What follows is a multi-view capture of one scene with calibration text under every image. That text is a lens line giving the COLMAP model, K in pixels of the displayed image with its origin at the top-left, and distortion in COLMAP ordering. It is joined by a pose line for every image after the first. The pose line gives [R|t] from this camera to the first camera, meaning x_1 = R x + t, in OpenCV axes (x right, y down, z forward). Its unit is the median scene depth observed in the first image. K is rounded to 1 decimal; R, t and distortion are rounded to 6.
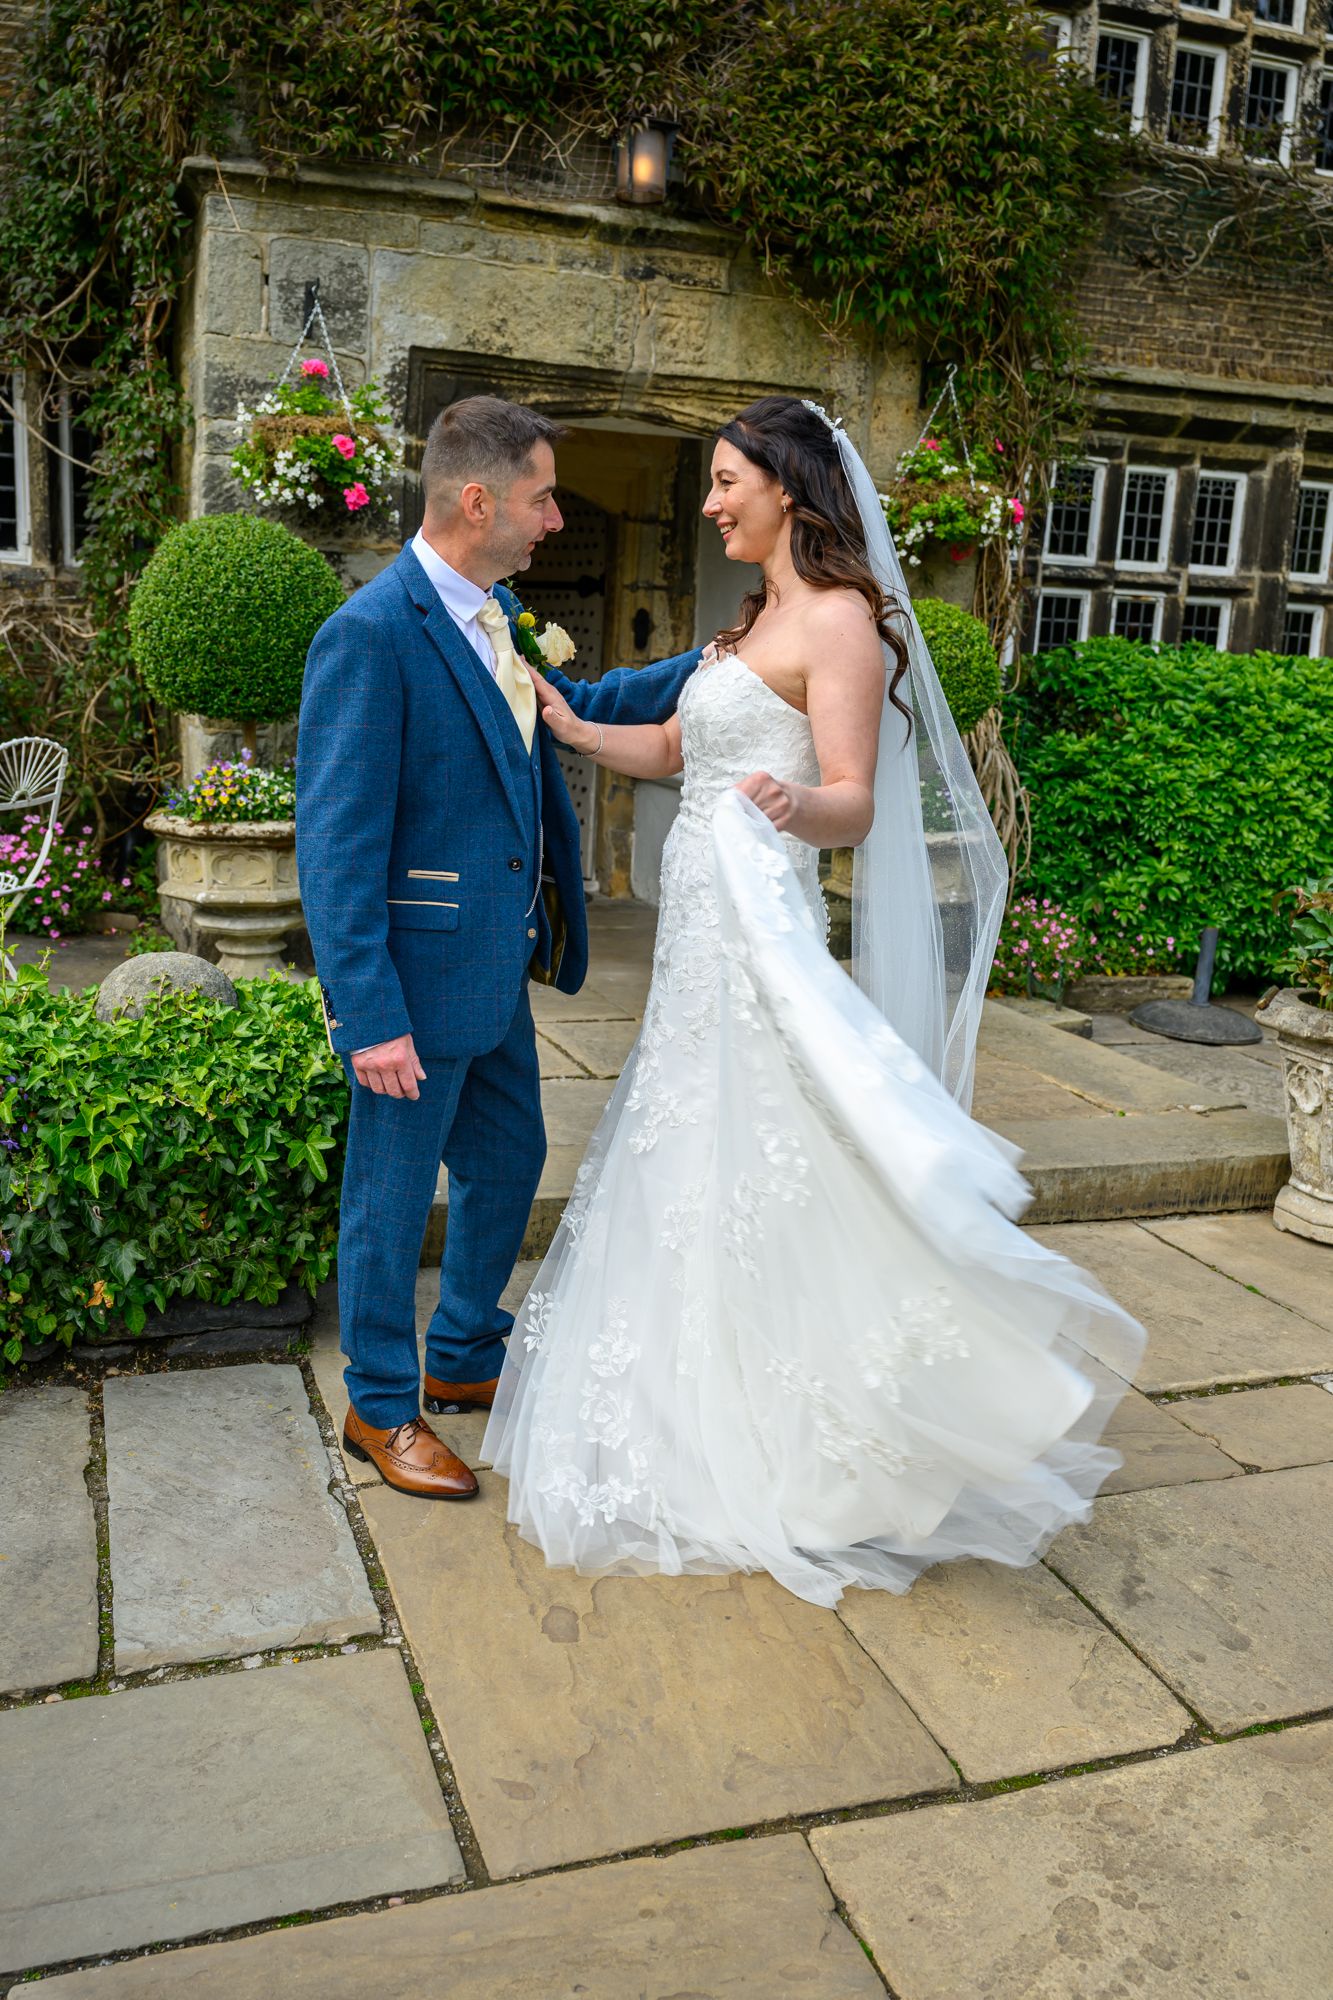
lens RADIAL K [[1745.2, 0, 661.8], [0, 1745.2, 1006.0], [0, 0, 1]] dist [-0.009416, 0.010784]
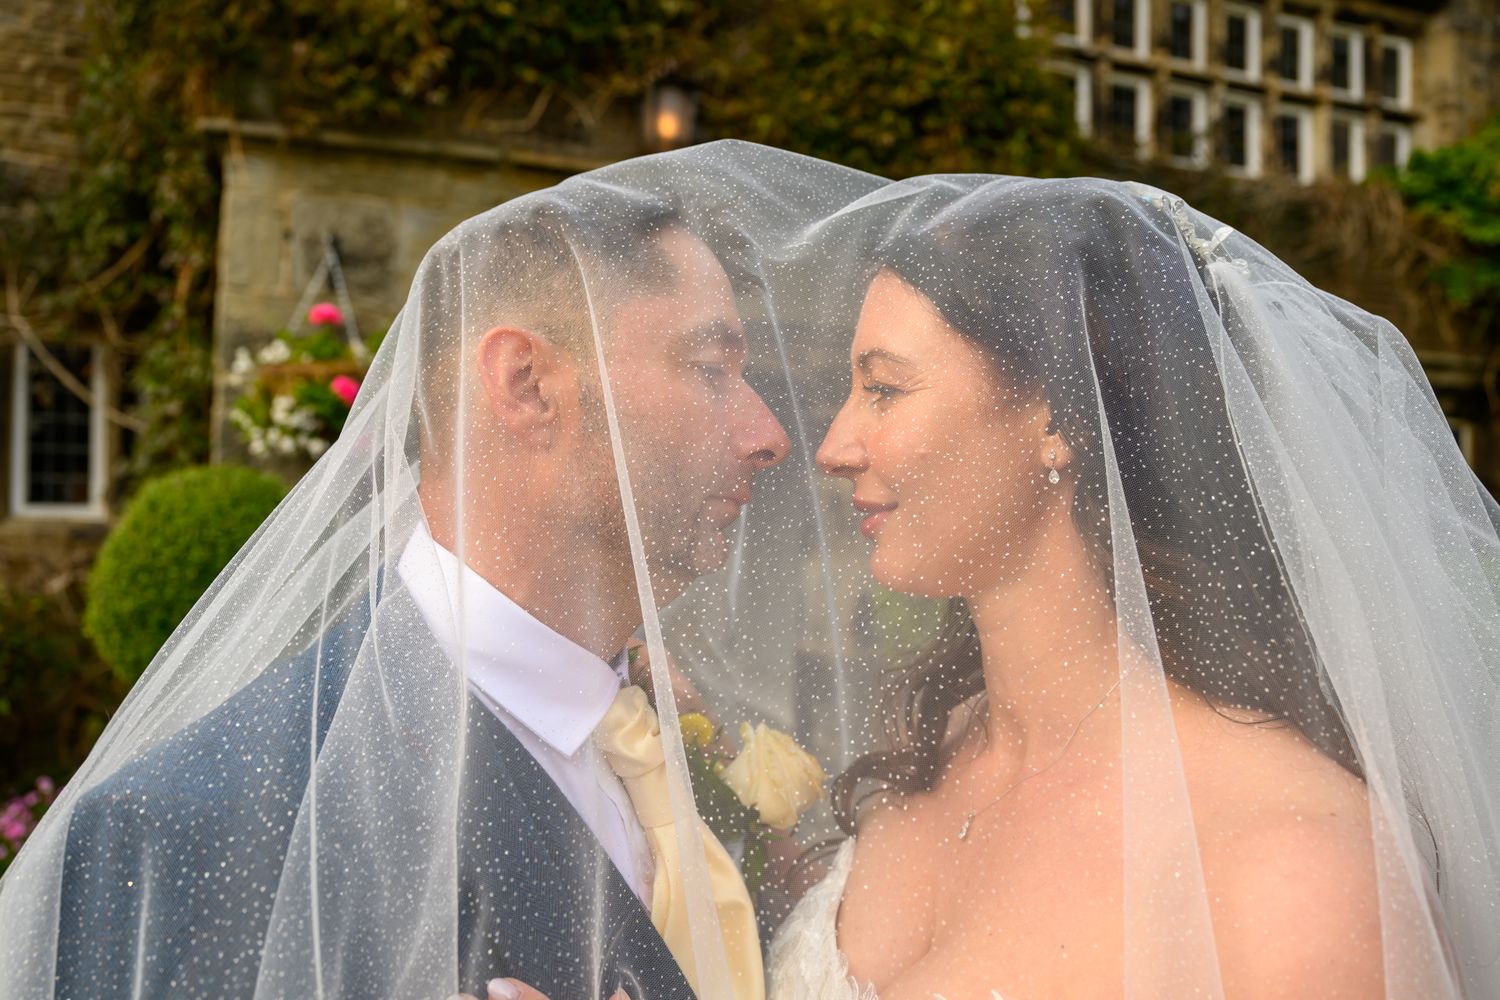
lens RADIAL K [[1168.6, 0, 750.7], [0, 1168.6, 502.7], [0, 0, 1]] dist [0.003469, -0.003308]
pose [[0.999215, -0.035342, 0.017896, 0.017588], [0.038526, 0.972144, -0.231198, -0.101522], [-0.009226, 0.231706, 0.972742, 0.371596]]
